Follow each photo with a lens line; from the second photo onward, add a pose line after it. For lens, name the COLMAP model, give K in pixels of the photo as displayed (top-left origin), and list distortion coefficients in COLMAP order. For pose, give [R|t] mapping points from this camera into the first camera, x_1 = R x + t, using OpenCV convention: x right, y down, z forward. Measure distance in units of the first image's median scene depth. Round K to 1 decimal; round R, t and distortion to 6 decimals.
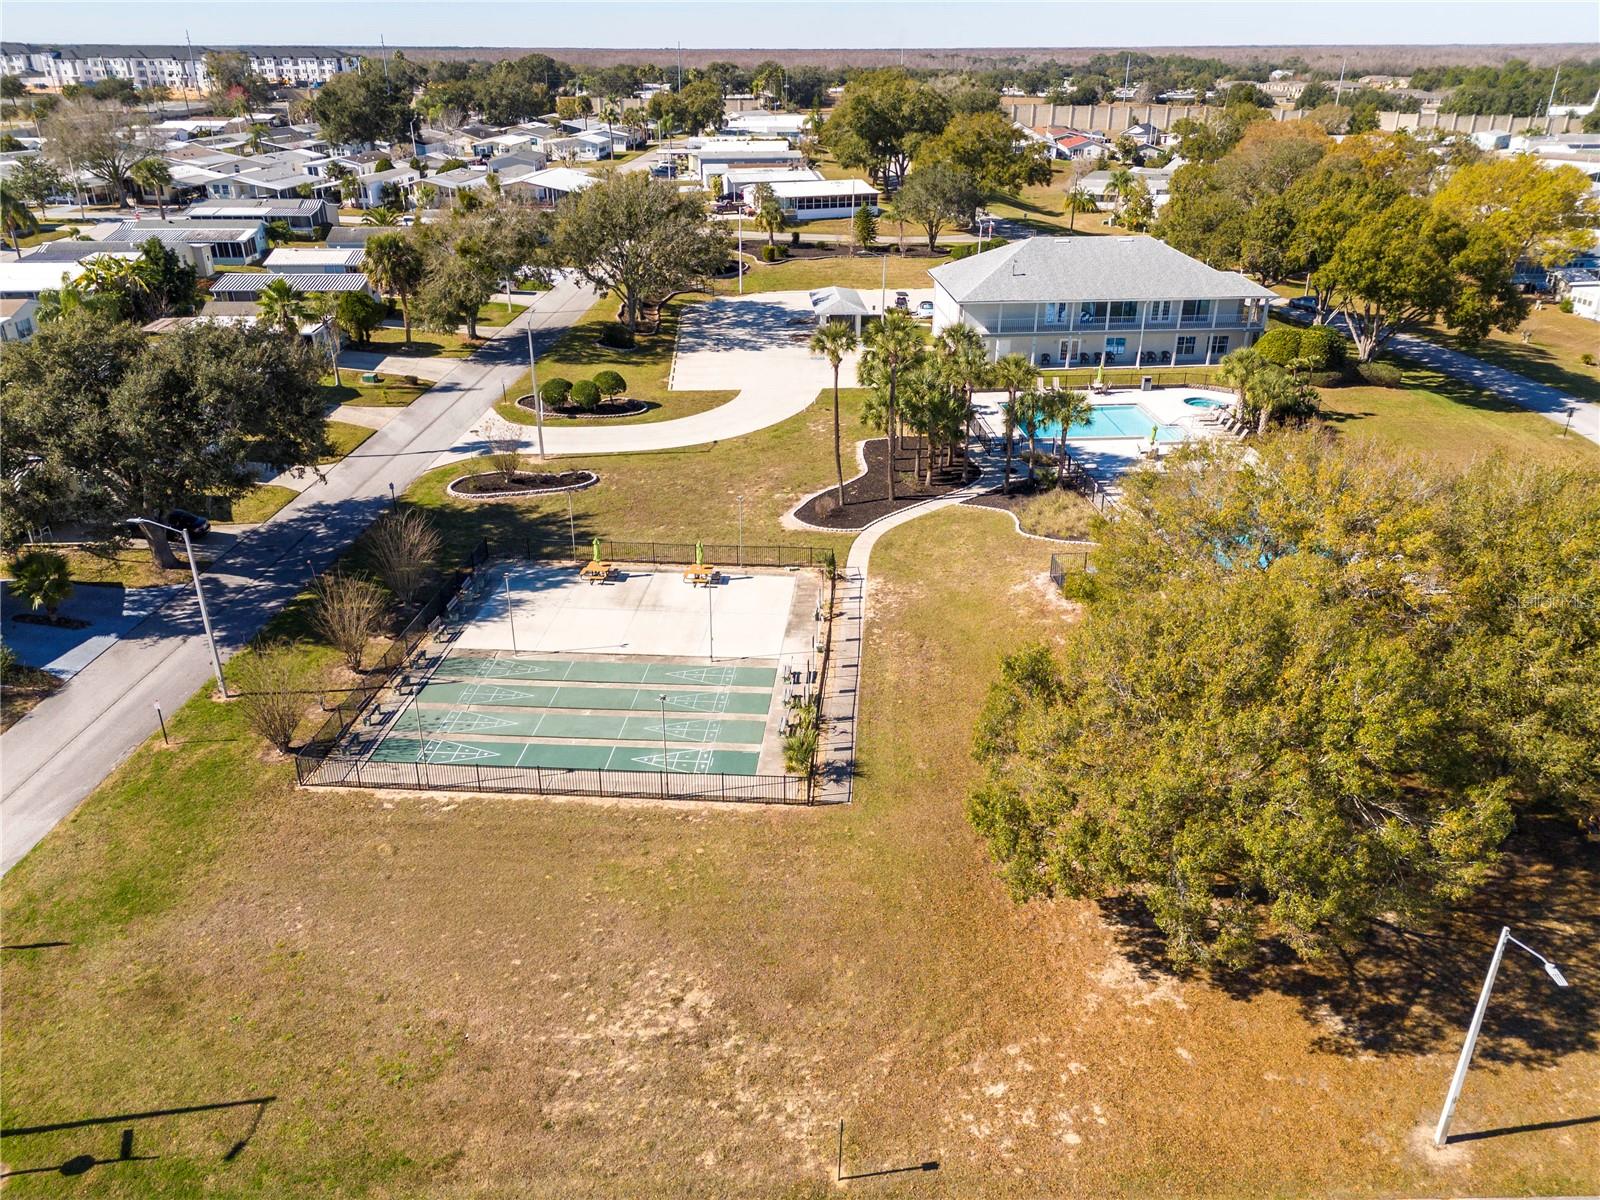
lens RADIAL K [[1175.1, 0, 800.0], [0, 1175.1, 600.0], [0, 0, 1]] dist [0.067484, -0.055664]
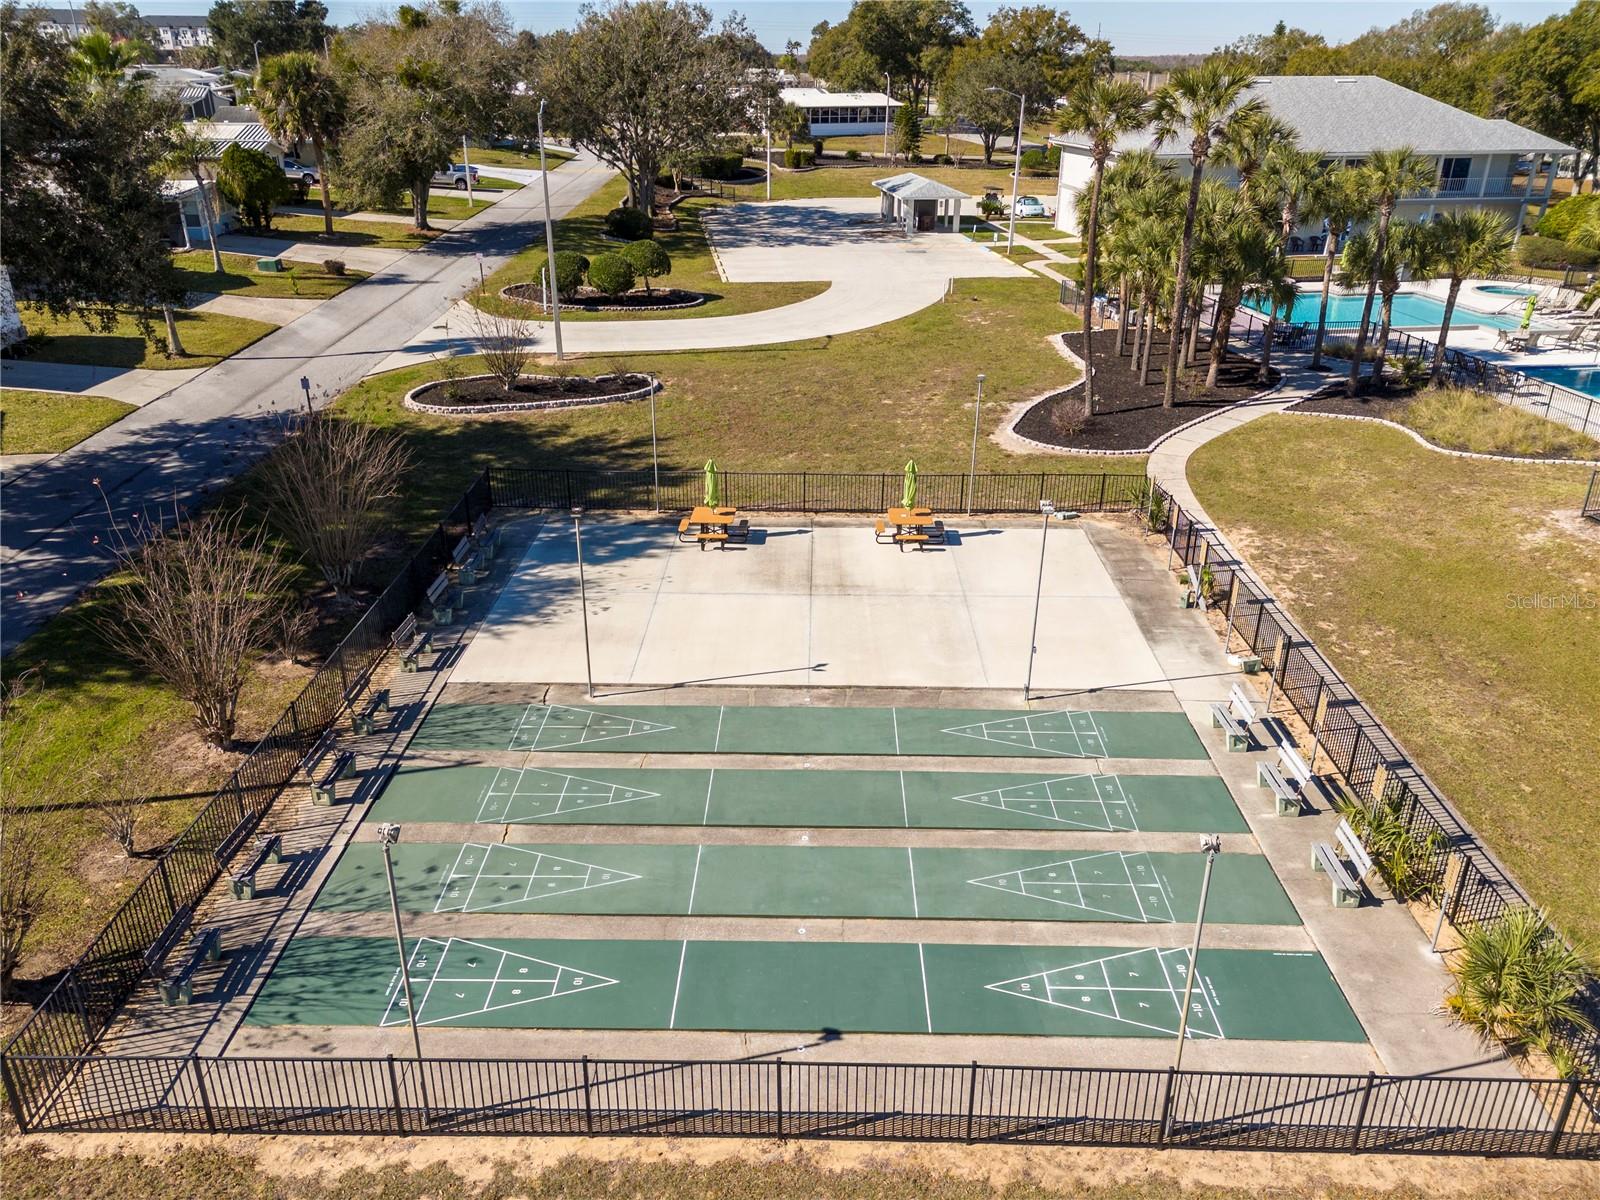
lens RADIAL K [[1175.1, 0, 800.0], [0, 1175.1, 600.0], [0, 0, 1]] dist [0.067484, -0.055664]
pose [[0.998115, -0.021780, 0.057378, -0.147100], [0.022252, 0.999723, -0.007603, 0.012394], [-0.057197, 0.008865, 0.998324, 0.430597]]
